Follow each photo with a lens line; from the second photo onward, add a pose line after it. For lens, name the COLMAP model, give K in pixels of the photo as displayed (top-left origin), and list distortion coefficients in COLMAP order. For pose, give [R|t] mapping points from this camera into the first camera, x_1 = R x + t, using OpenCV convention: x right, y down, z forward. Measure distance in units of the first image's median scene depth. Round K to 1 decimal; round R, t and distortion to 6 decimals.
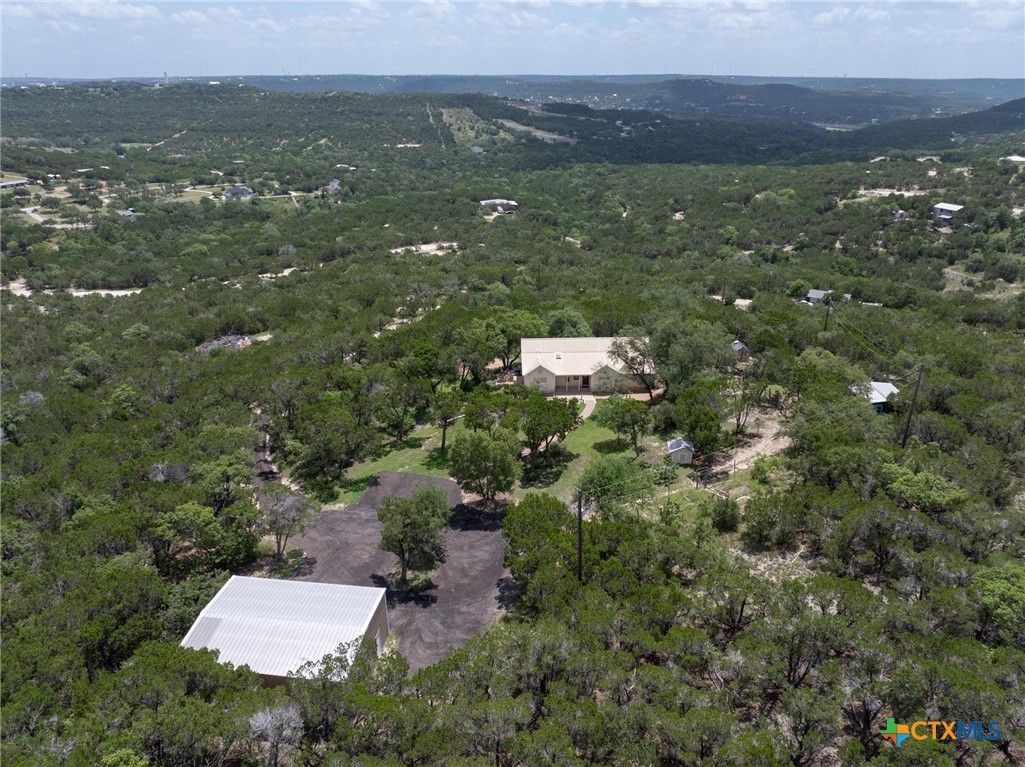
lens RADIAL K [[720.1, 0, 517.0], [0, 720.1, 381.9], [0, 0, 1]] dist [-0.047742, 0.022168]
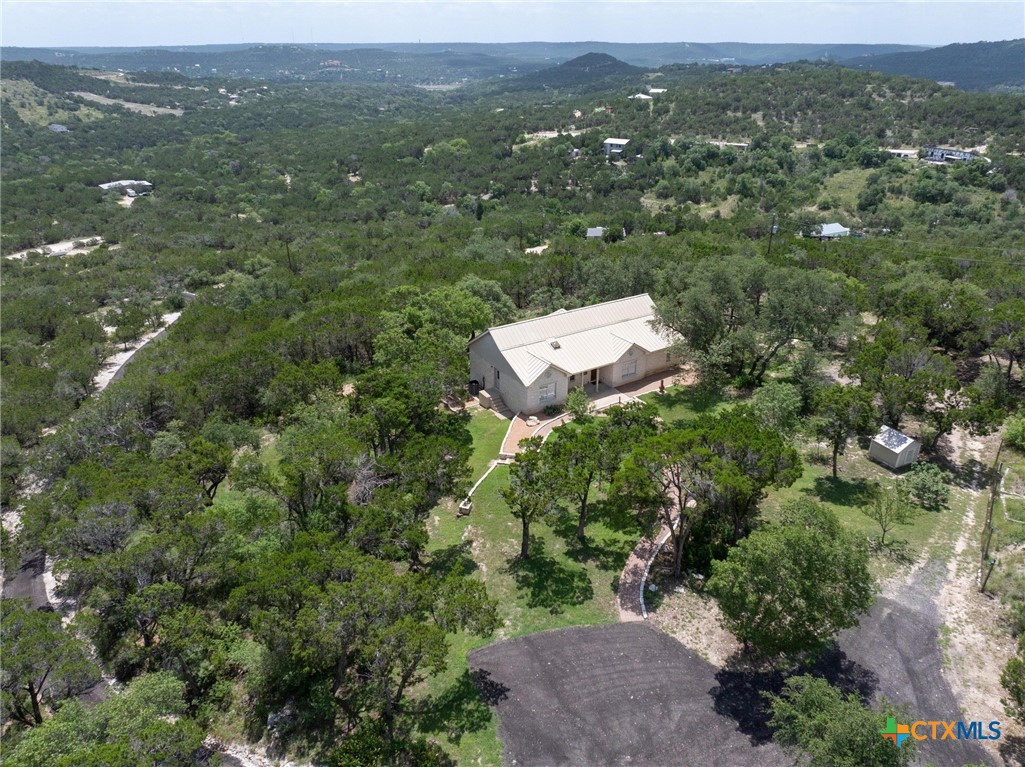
lens RADIAL K [[720.1, 0, 517.0], [0, 720.1, 381.9], [0, 0, 1]] dist [-0.047742, 0.022168]
pose [[0.863881, -0.216215, 0.454930, -0.076190], [0.199569, 0.976191, 0.084987, -0.018310], [-0.462474, 0.017371, 0.886463, 0.129719]]
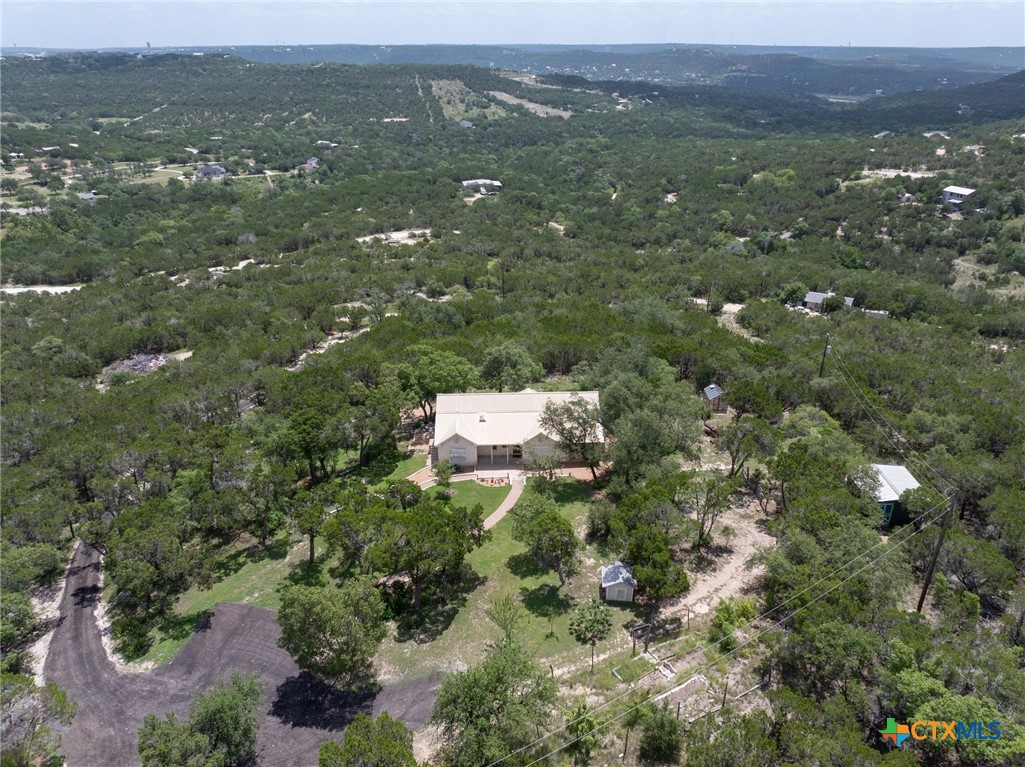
lens RADIAL K [[720.1, 0, 517.0], [0, 720.1, 381.9], [0, 0, 1]] dist [-0.047742, 0.022168]
pose [[0.999999, -0.001663, 0.000342, 0.027303], [0.001649, 0.999333, 0.036488, -0.029851], [-0.000402, -0.036488, 0.999334, 0.060505]]
